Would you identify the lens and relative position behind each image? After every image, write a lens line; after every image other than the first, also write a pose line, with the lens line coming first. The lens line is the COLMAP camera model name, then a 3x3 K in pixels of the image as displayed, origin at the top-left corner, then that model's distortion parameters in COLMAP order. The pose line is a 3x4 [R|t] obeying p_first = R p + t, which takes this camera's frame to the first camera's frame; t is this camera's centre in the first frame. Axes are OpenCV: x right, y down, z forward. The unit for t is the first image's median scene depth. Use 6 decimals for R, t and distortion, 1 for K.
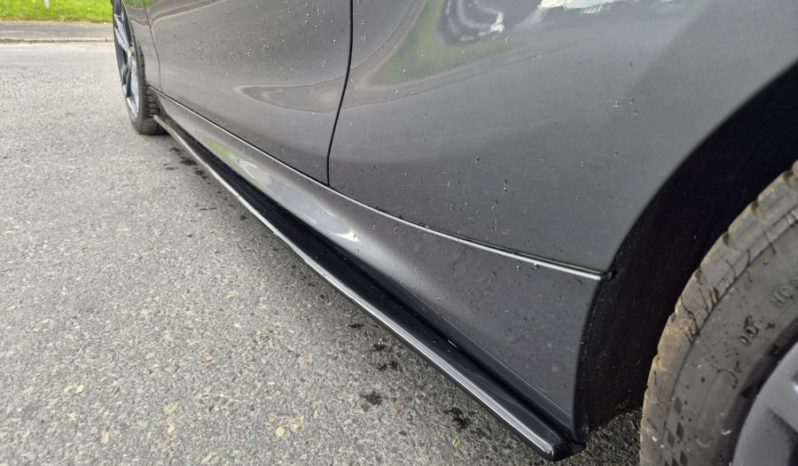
lens RADIAL K [[539.8, 0, 397.7], [0, 539.8, 234.9], [0, 0, 1]] dist [0.056096, -0.040106]
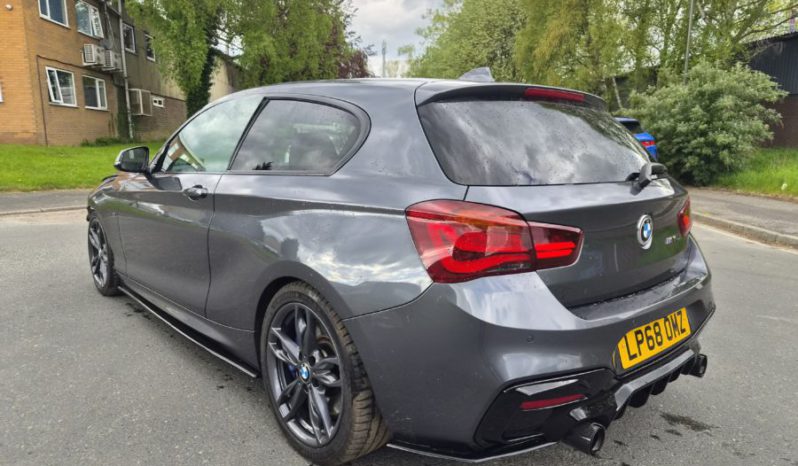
lens RADIAL K [[539.8, 0, 398.9], [0, 539.8, 237.6], [0, 0, 1]] dist [0.056096, -0.040106]
pose [[0.987400, -0.054829, 0.148442, 0.199682], [0.085966, 0.973422, -0.212274, 0.082288], [-0.132858, 0.222360, 0.965870, -0.850421]]
